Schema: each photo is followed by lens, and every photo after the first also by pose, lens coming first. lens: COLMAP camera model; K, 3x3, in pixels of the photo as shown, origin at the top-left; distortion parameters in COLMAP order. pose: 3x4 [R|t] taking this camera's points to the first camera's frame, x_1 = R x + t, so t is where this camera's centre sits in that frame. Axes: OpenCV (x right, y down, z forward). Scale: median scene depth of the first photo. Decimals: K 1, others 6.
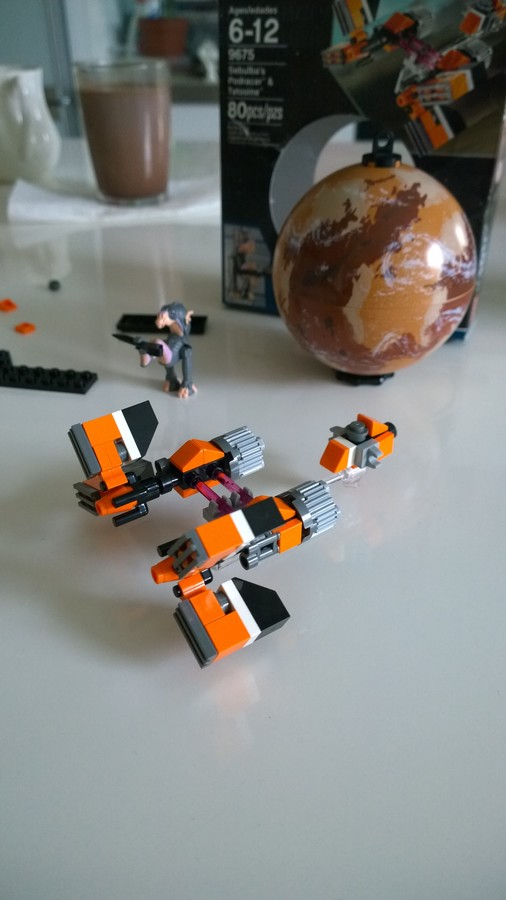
lens RADIAL K [[678.3, 0, 243.4], [0, 678.3, 444.0], [0, 0, 1]] dist [0.033777, -0.088270]
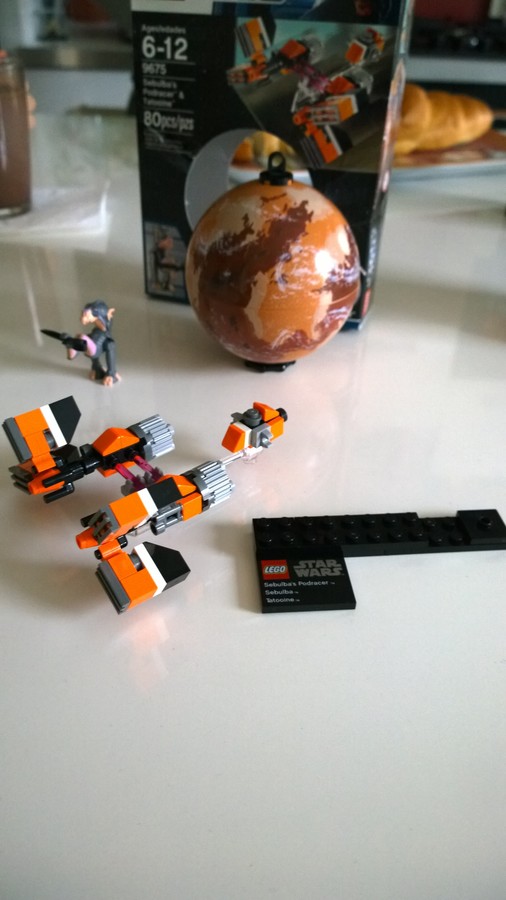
lens RADIAL K [[678.3, 0, 259.4], [0, 678.3, 449.9], [0, 0, 1]] dist [0.033777, -0.088270]
pose [[0.994620, -0.020594, 0.101526, 0.045442], [0.014374, 0.997997, 0.061613, -0.027910], [-0.102592, -0.059822, 0.992923, -0.153087]]
